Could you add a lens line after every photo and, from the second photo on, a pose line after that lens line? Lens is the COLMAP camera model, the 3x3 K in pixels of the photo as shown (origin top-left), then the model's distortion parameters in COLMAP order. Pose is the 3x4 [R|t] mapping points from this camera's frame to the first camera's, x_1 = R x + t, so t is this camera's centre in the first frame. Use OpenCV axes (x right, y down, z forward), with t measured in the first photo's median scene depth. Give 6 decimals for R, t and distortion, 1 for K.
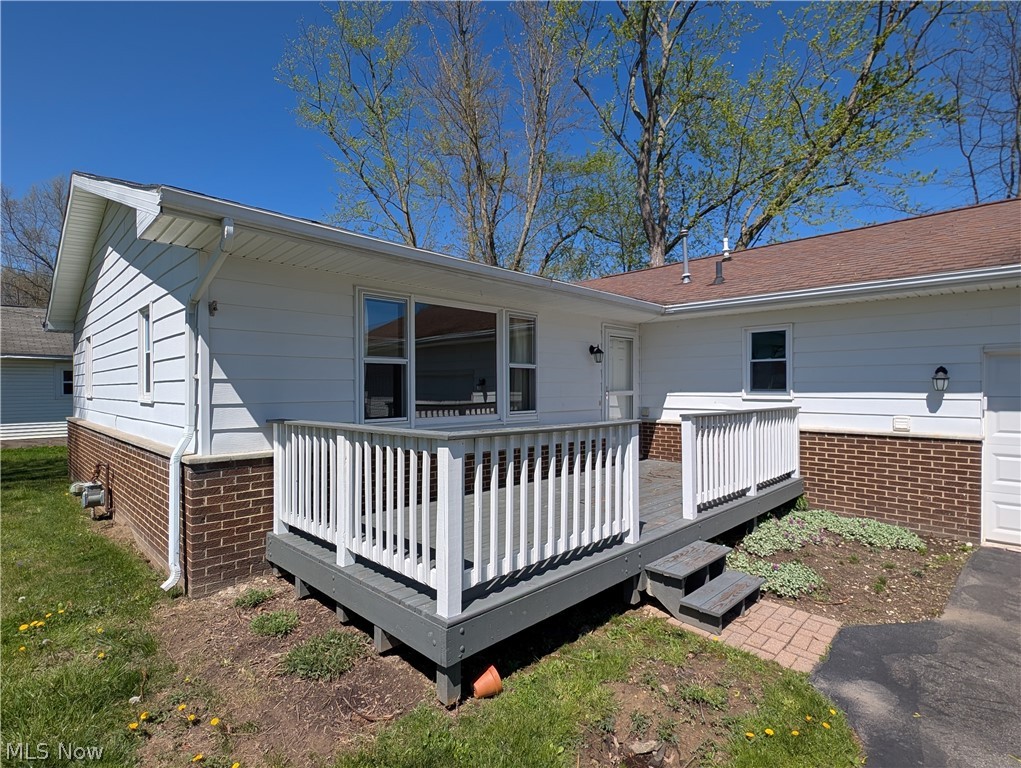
lens RADIAL K [[511.5, 0, 510.5], [0, 511.5, 384.0], [0, 0, 1]] dist [0.009194, -0.000300]
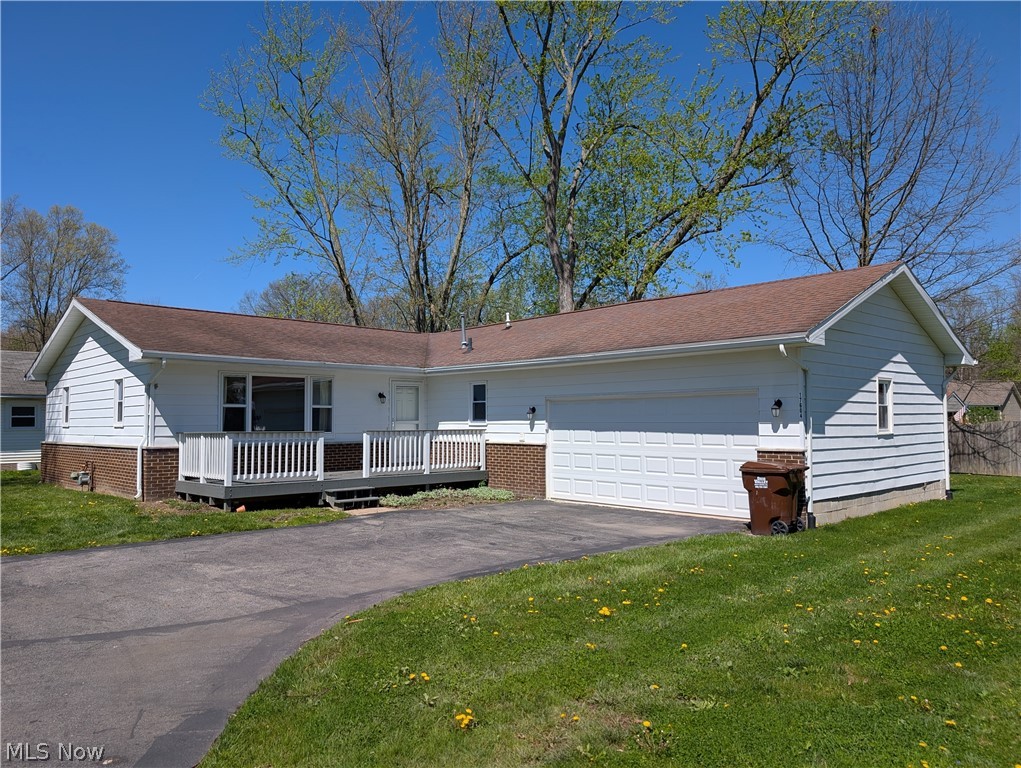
lens RADIAL K [[725.5, 0, 513.4], [0, 725.5, 377.8], [0, 0, 1]] dist [-0.001817, -0.002373]
pose [[0.999711, -0.005125, -0.023466, 0.858212], [0.003825, 0.998473, -0.055108, 0.006738], [0.023713, 0.055002, 0.998205, -1.717435]]
